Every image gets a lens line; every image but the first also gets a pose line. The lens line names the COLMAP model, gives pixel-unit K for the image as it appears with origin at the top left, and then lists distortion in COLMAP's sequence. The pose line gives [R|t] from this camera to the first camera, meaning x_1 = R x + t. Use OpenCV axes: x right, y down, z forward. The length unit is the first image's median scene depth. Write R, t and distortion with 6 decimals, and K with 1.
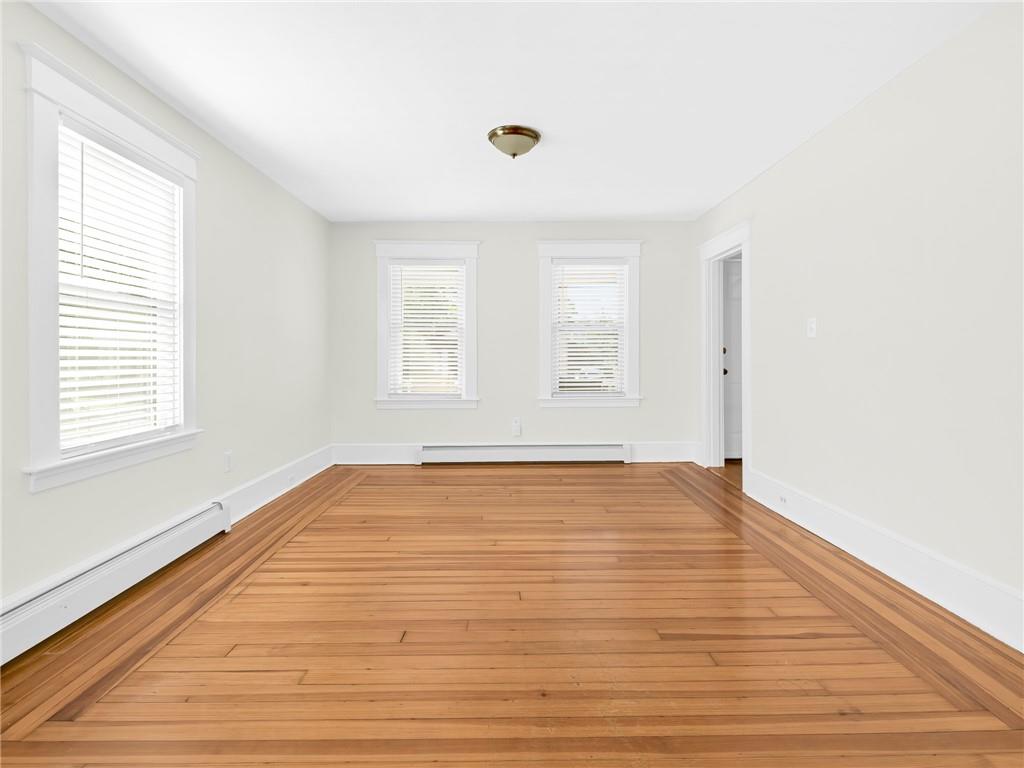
lens RADIAL K [[518.2, 0, 508.2], [0, 518.2, 352.5], [0, 0, 1]] dist [0.013406, -0.000464]
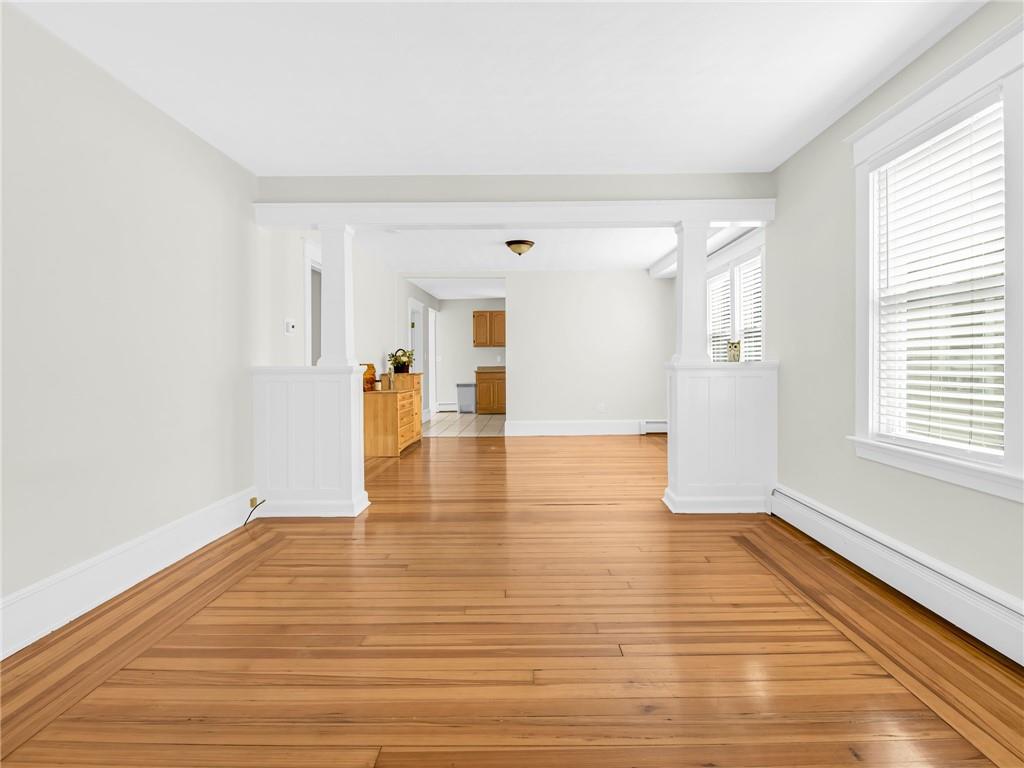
lens RADIAL K [[509.7, 0, 532.4], [0, 509.7, 365.4], [0, 0, 1]] dist [0.003007, -0.001972]
pose [[-0.999969, 0.007825, -0.000826, -0.032539], [0.007827, 0.999965, -0.002922, 0.020046], [0.000803, -0.002928, -0.999995, 2.028957]]
